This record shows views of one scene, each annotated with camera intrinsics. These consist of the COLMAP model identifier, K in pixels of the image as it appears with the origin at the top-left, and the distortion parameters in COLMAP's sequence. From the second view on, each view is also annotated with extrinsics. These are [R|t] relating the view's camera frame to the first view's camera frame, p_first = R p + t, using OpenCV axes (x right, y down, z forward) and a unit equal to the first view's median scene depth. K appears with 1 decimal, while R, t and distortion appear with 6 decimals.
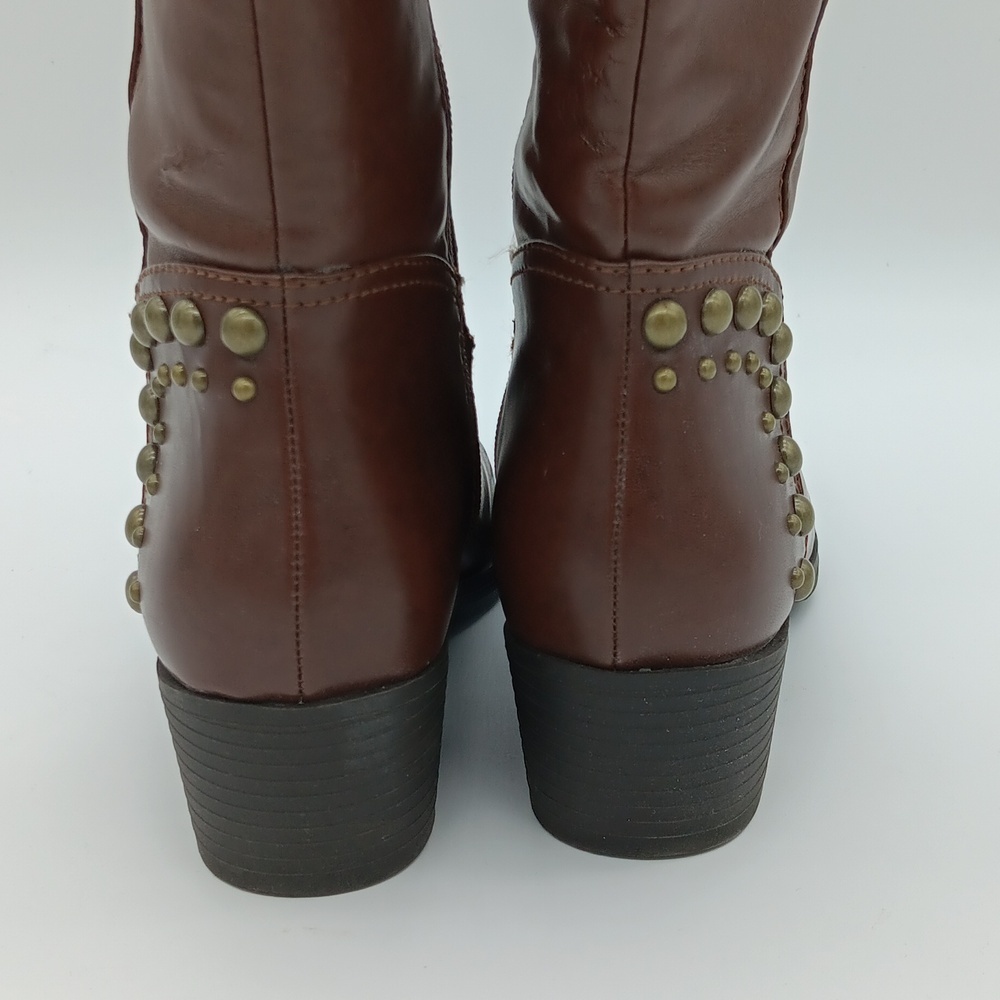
lens RADIAL K [[1577.0, 0, 502.4], [0, 1577.0, 490.0], [0, 0, 1]] dist [0.126802, 0.000000]
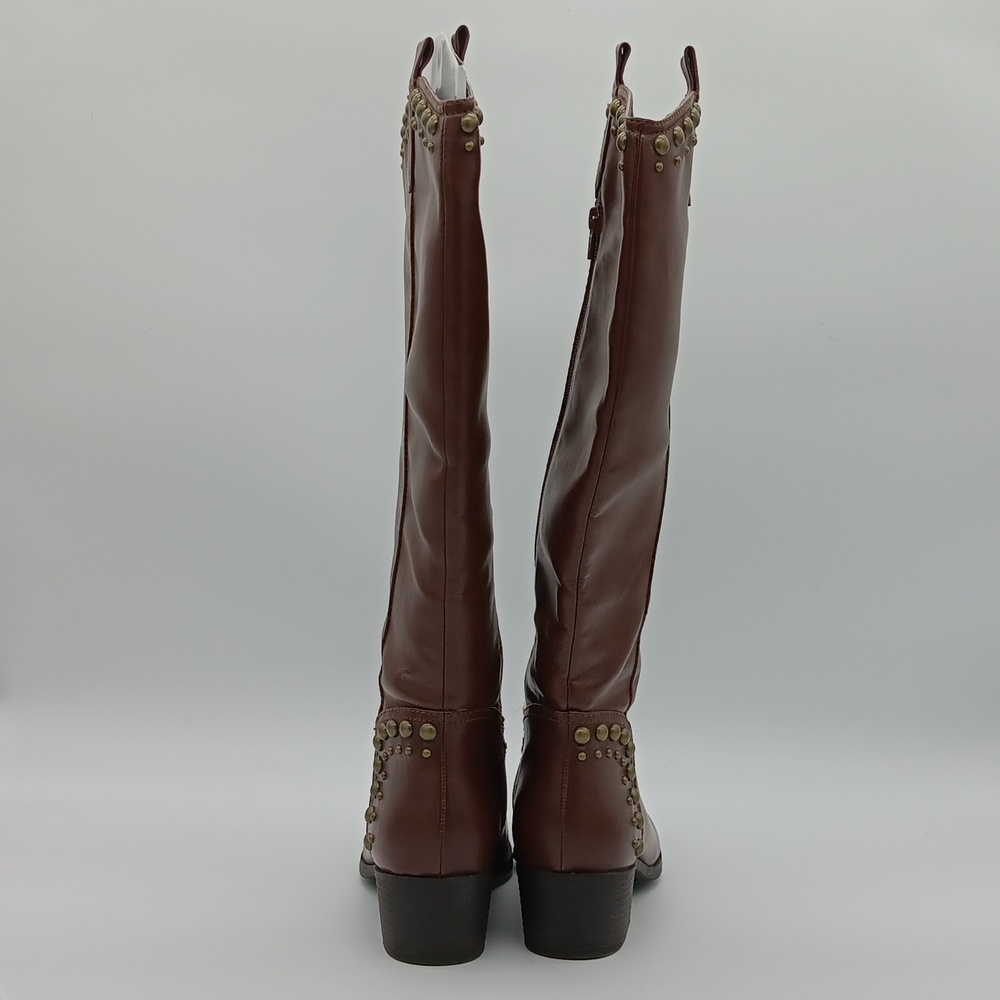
lens RADIAL K [[1577.0, 0, 505.0], [0, 1577.0, 494.4], [0, 0, 1]] dist [0.126802, 0.000000]
pose [[0.999231, 0.037011, 0.012969, -0.076142], [-0.031348, 0.952490, -0.302954, 0.315868], [-0.023566, 0.302314, 0.952917, -1.645597]]
